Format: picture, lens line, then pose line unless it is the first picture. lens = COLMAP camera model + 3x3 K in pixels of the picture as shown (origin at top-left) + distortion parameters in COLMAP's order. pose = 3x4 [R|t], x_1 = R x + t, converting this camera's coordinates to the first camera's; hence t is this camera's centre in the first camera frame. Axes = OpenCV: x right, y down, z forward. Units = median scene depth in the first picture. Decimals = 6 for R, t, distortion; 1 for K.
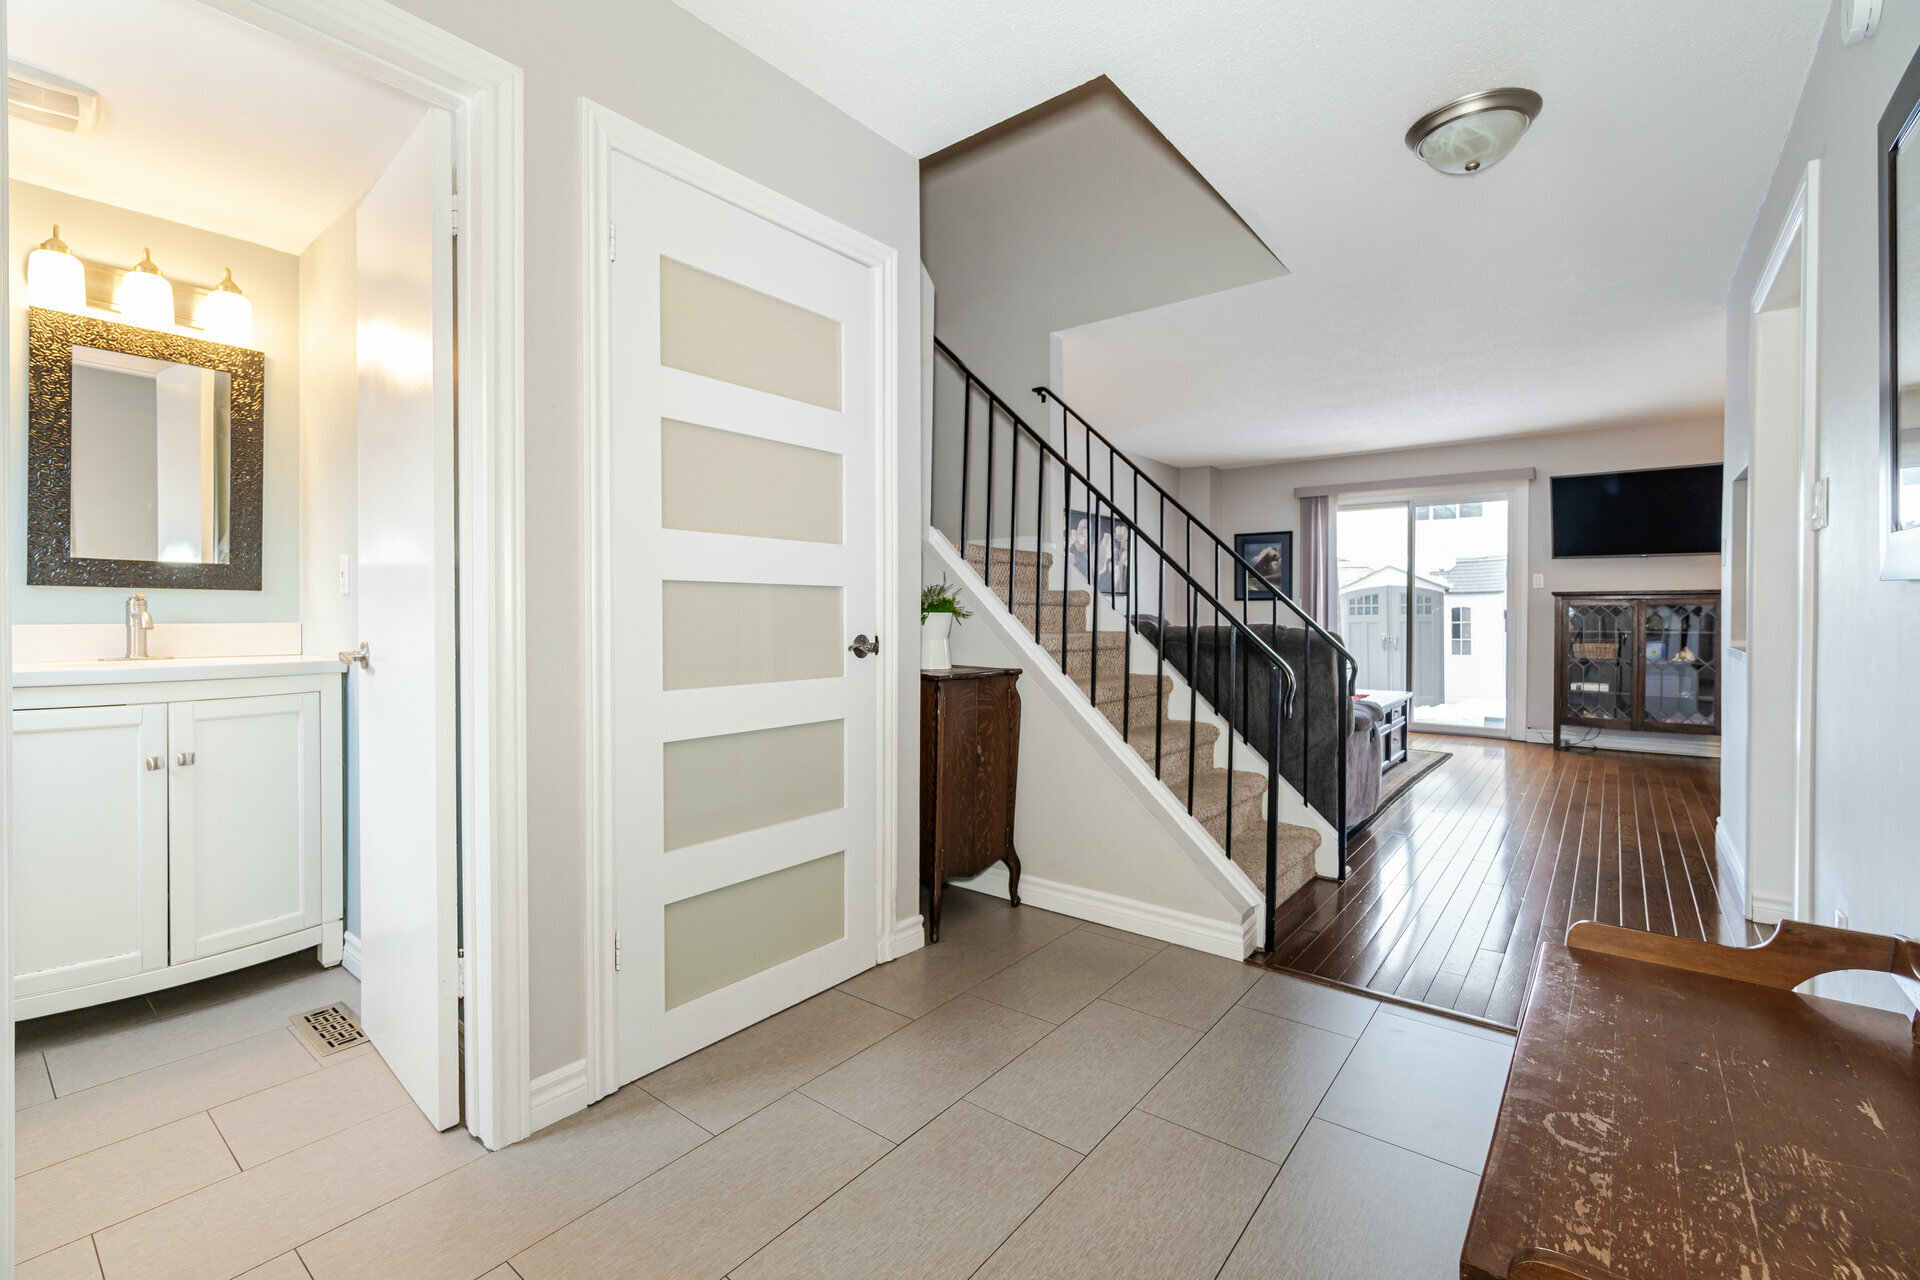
lens RADIAL K [[828.6, 0, 951.4], [0, 828.6, 625.4], [0, 0, 1]] dist [-0.004977, -0.000126]
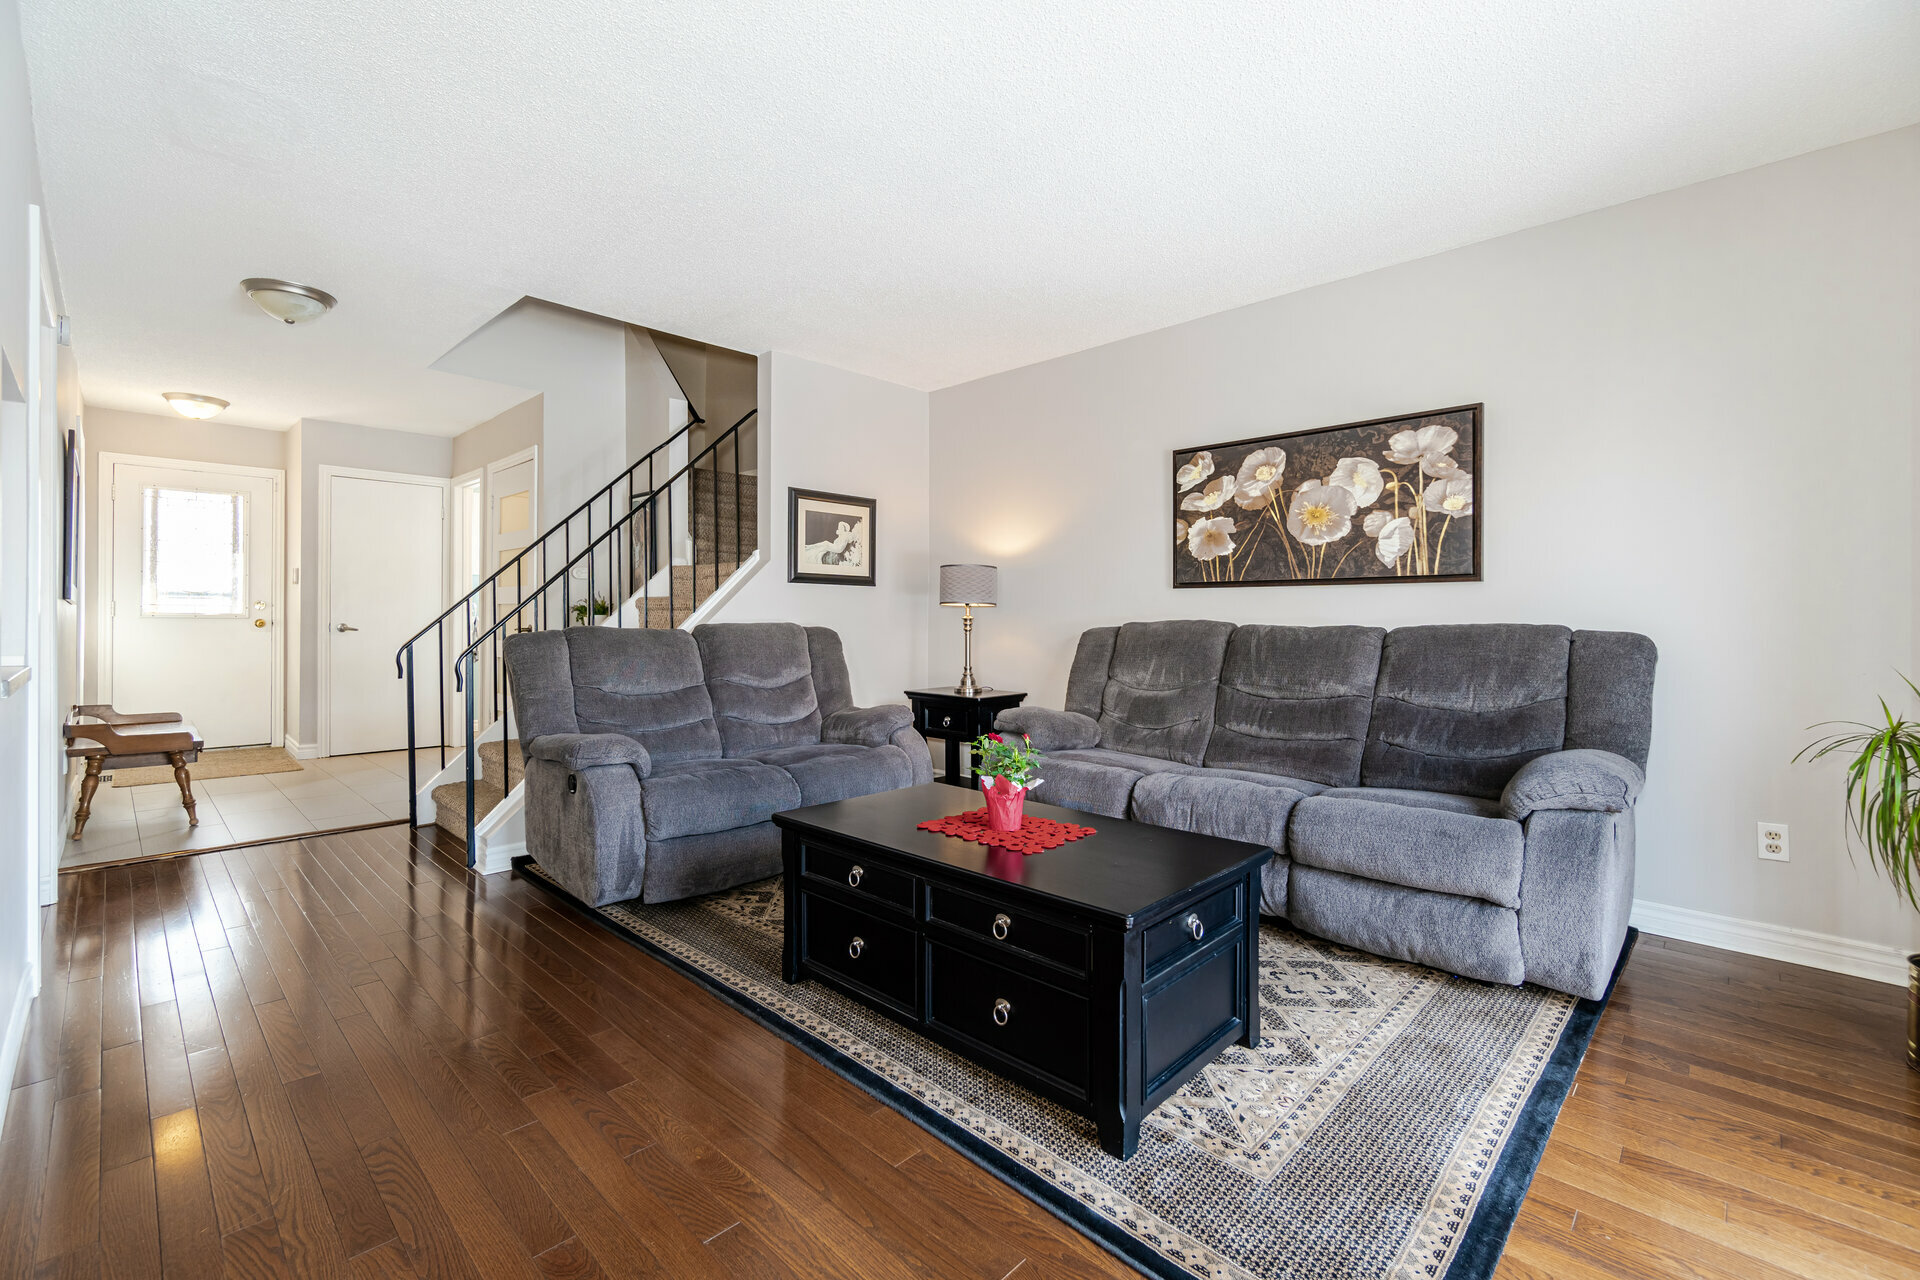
lens RADIAL K [[828.6, 0, 948.0], [0, 828.6, 617.8], [0, 0, 1]] dist [-0.004977, -0.000126]
pose [[-0.099552, -0.002551, -0.995029, 1.693817], [-0.022777, 0.999741, -0.000284, -0.026319], [0.994772, 0.022636, -0.099584, 1.976633]]
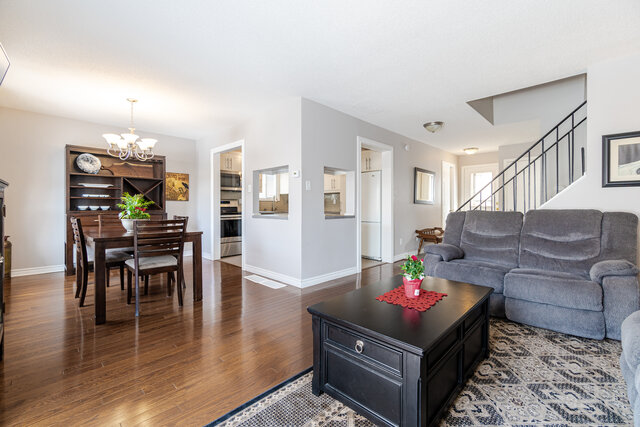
lens RADIAL K [[276.2, 0, 314.0], [0, 276.2, 208.2], [0, 0, 1]] dist [-0.004977, -0.000126]
pose [[-0.993900, -0.001524, 0.110277, 1.055769], [0.001121, 0.999713, 0.023924, -0.039102], [-0.110282, 0.023901, -0.993613, 2.583585]]
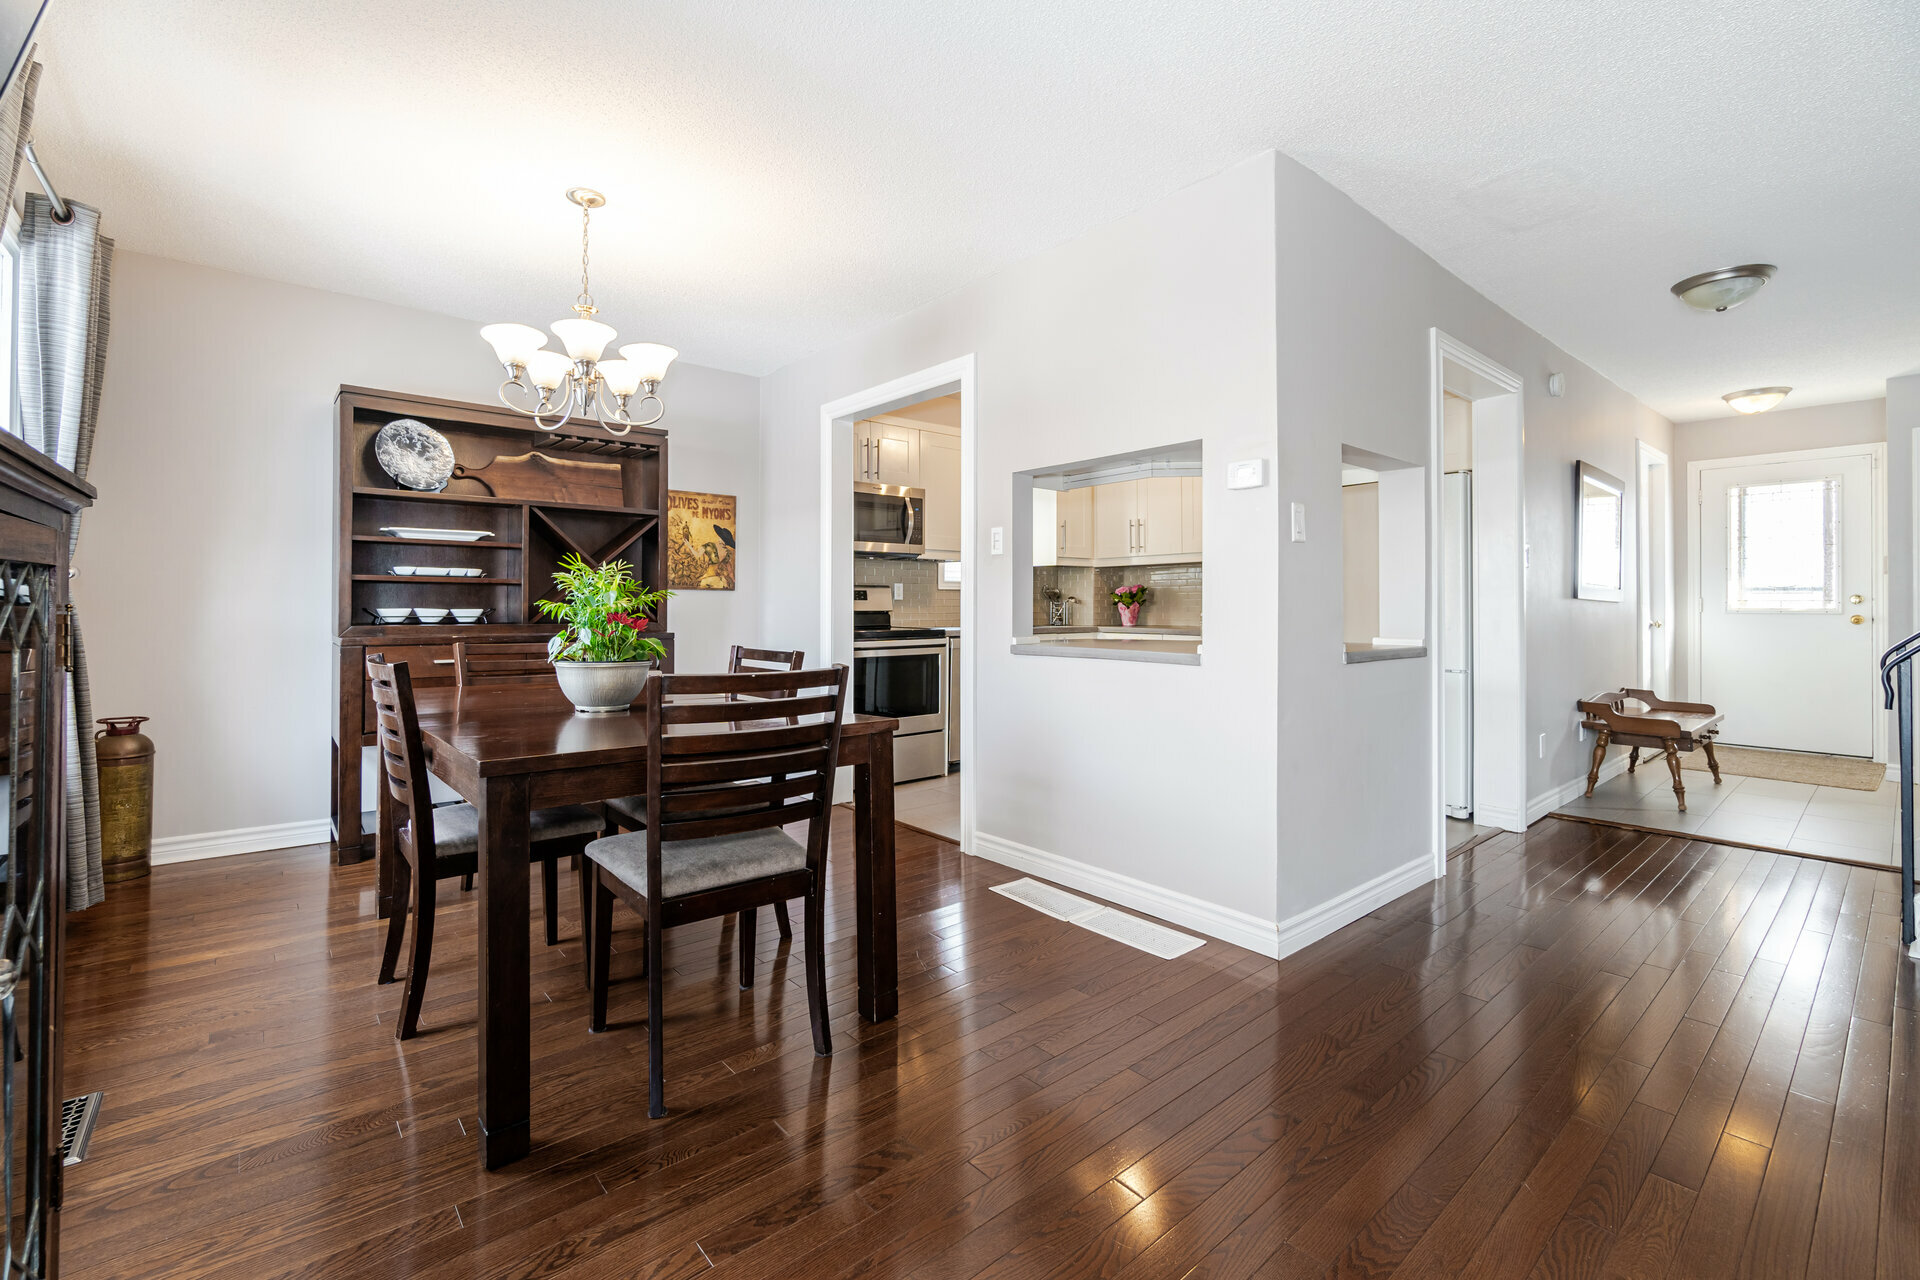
lens RADIAL K [[828.6, 0, 937.7], [0, 828.6, 603.1], [0, 0, 1]] dist [-0.004977, -0.000126]
pose [[-0.980230, 0.000391, 0.197862, 1.439472], [0.002469, 0.999944, 0.010254, -0.035295], [-0.197847, 0.010540, -0.980176, 2.278914]]
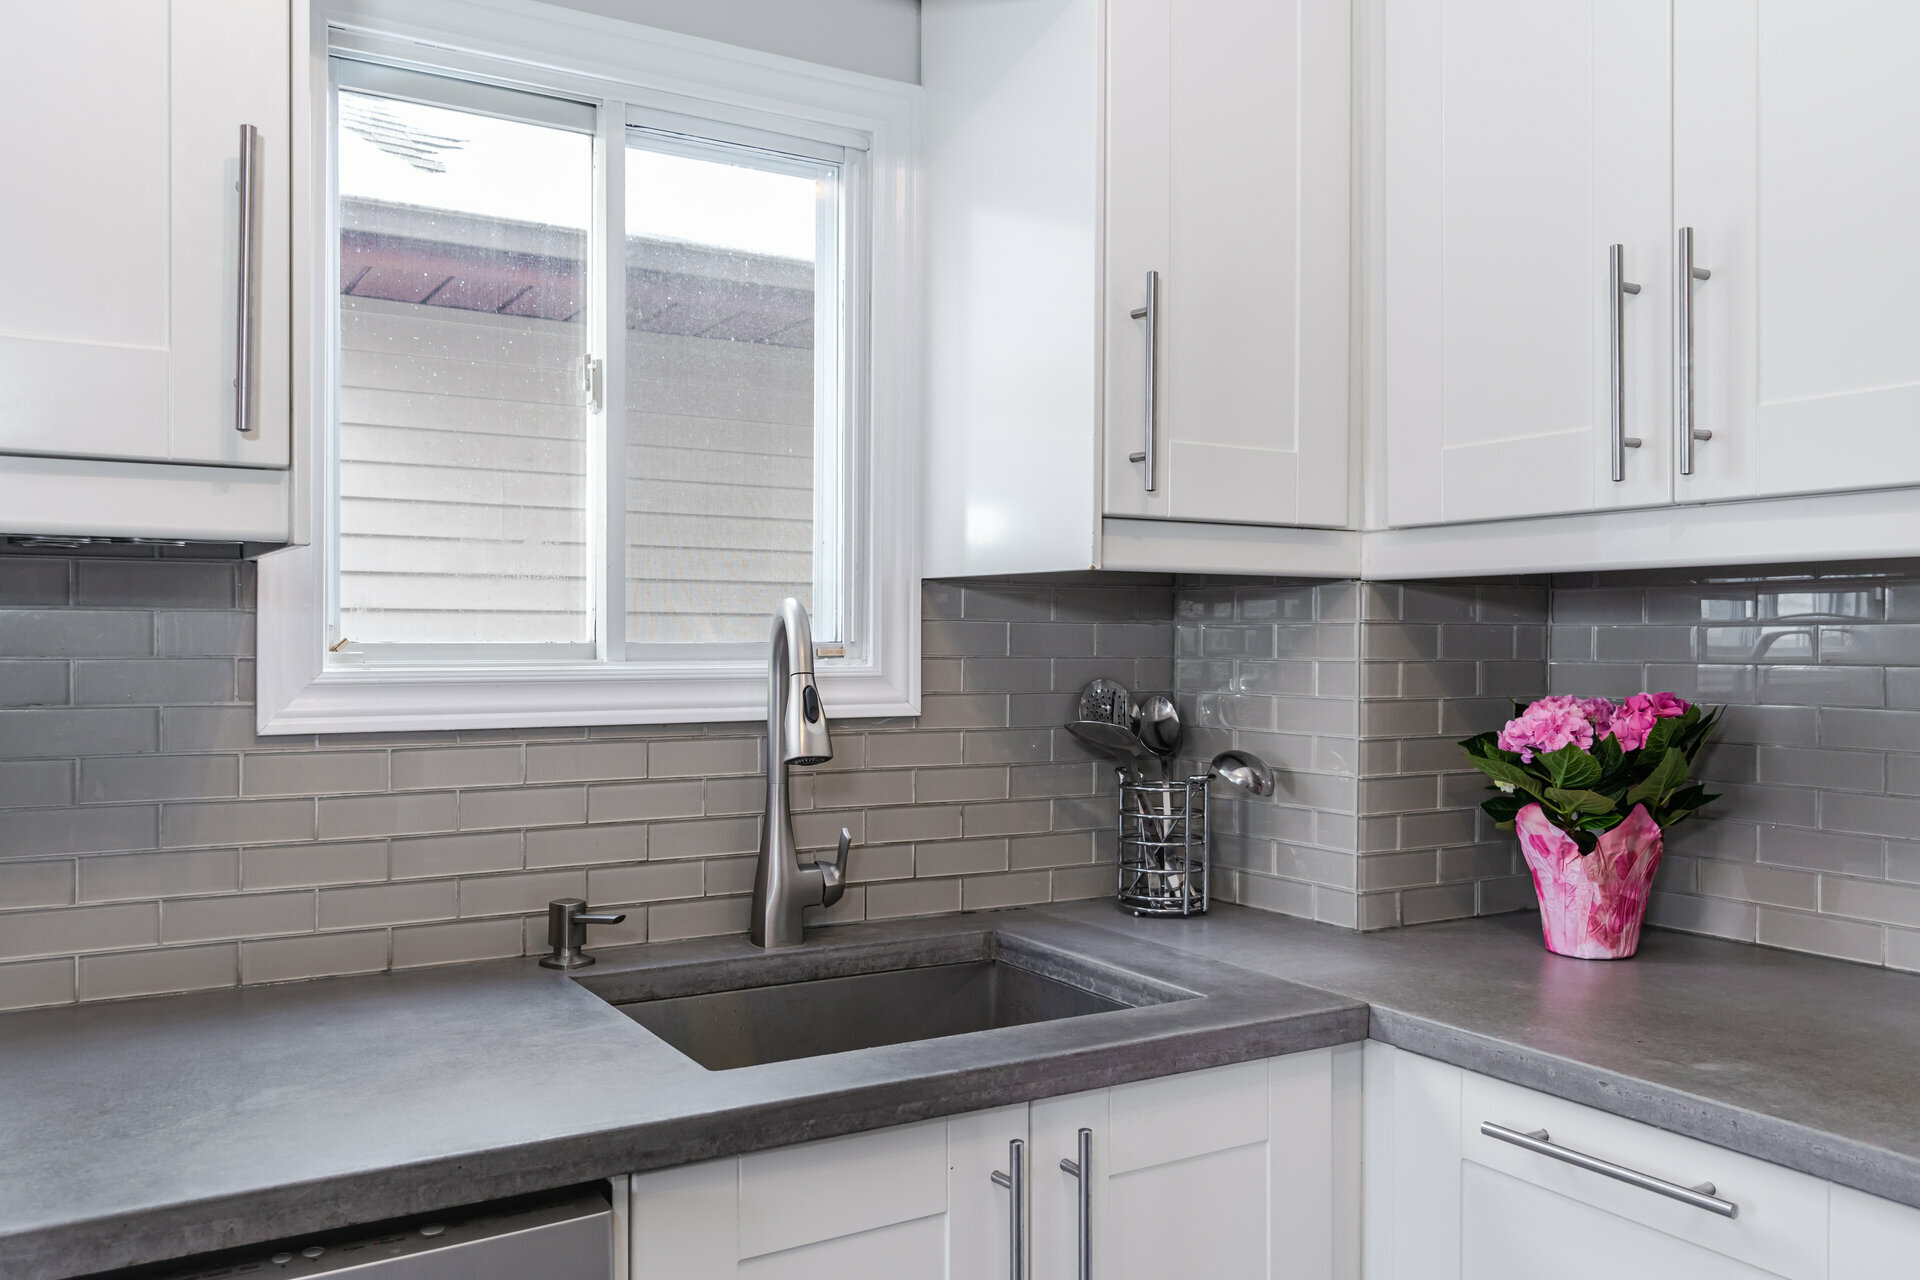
lens RADIAL K [[1500.2, 0, 971.5], [0, 1500.2, 651.3], [0, 0, 1]] dist [0.006265, -0.000056]
pose [[-0.936635, -0.008349, 0.350209, 1.399508], [0.000133, 0.999707, 0.024189, -0.093983], [-0.350308, 0.022703, -0.936359, 0.662077]]
